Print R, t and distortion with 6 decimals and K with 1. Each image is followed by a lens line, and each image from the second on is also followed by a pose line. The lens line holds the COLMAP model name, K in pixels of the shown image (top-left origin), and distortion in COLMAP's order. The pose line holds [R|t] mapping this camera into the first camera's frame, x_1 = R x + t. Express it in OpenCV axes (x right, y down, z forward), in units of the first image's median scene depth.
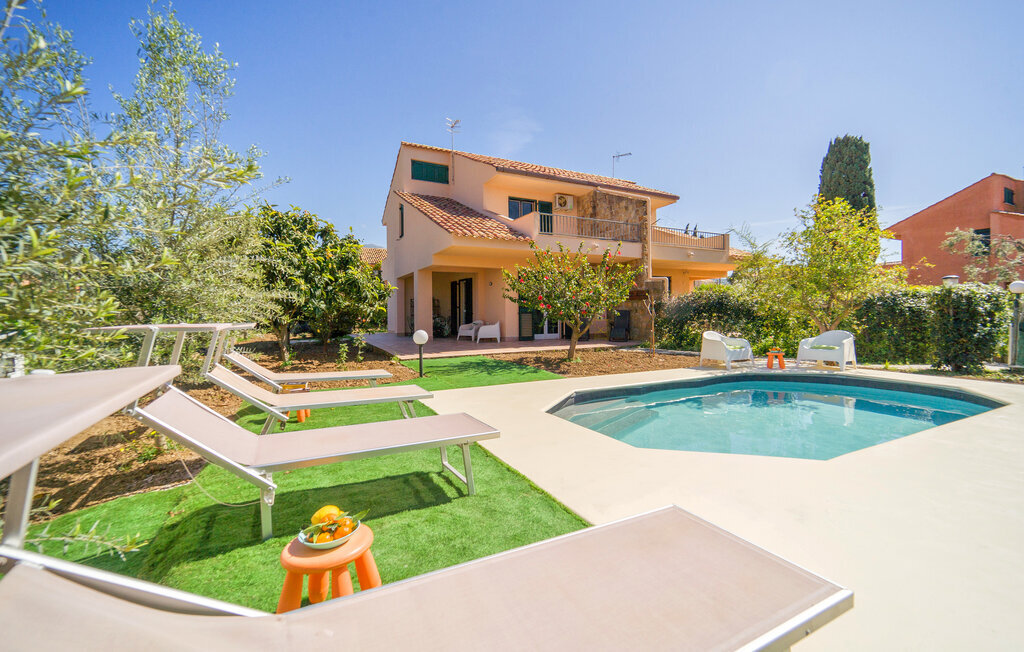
lens RADIAL K [[421.5, 0, 530.8], [0, 421.5, 297.8], [0, 0, 1]] dist [0.004171, -0.001659]
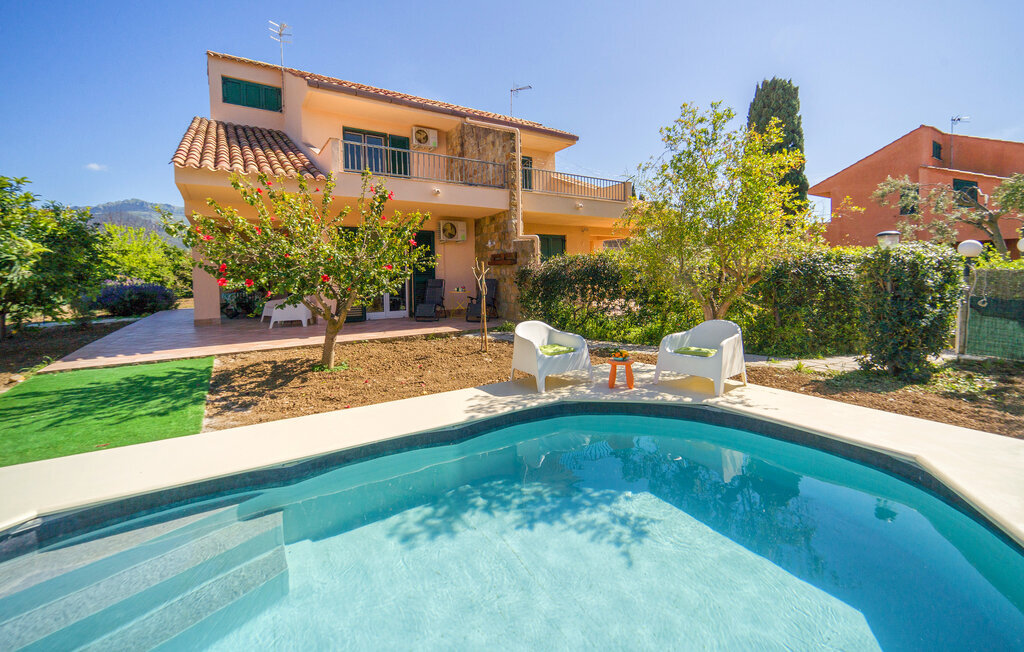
lens RADIAL K [[444.1, 0, 522.9], [0, 444.1, 266.2], [0, 0, 1]] dist [0.001162, 0.000851]
pose [[0.993927, -0.005025, 0.109924, 0.200320], [0.003447, 0.999888, 0.014540, -0.005365], [-0.109985, -0.014073, 0.993834, 0.212727]]
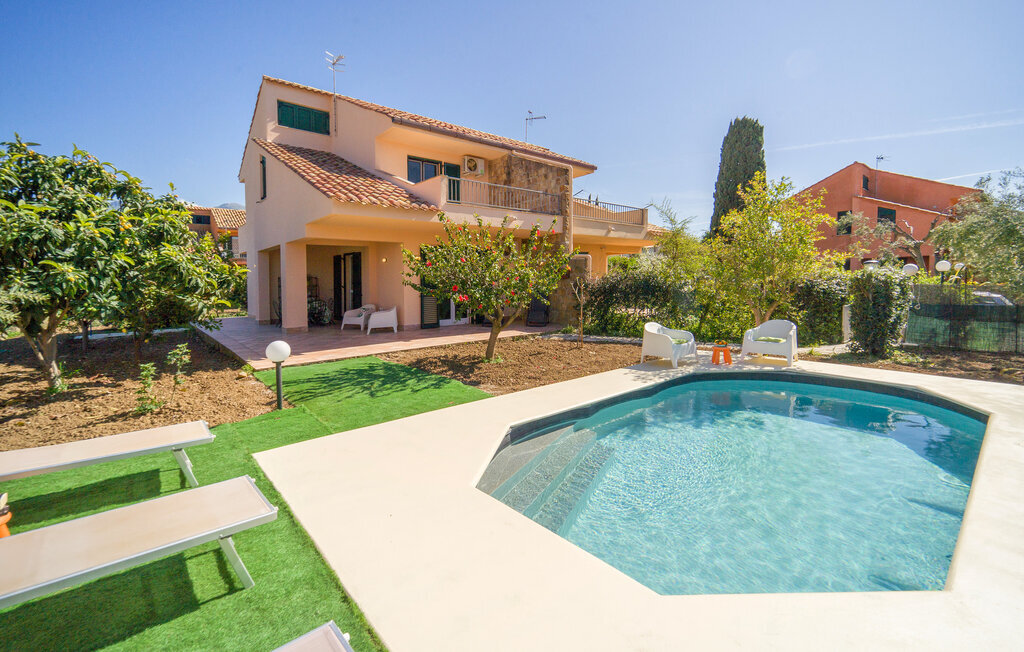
lens RADIAL K [[444.1, 0, 543.6], [0, 444.1, 272.2], [0, 0, 1]] dist [0.001162, 0.000851]
pose [[0.968929, -0.002398, 0.247329, -0.010815], [0.000132, 0.999958, 0.009178, -0.019194], [-0.247341, -0.008860, 0.968888, 0.093149]]
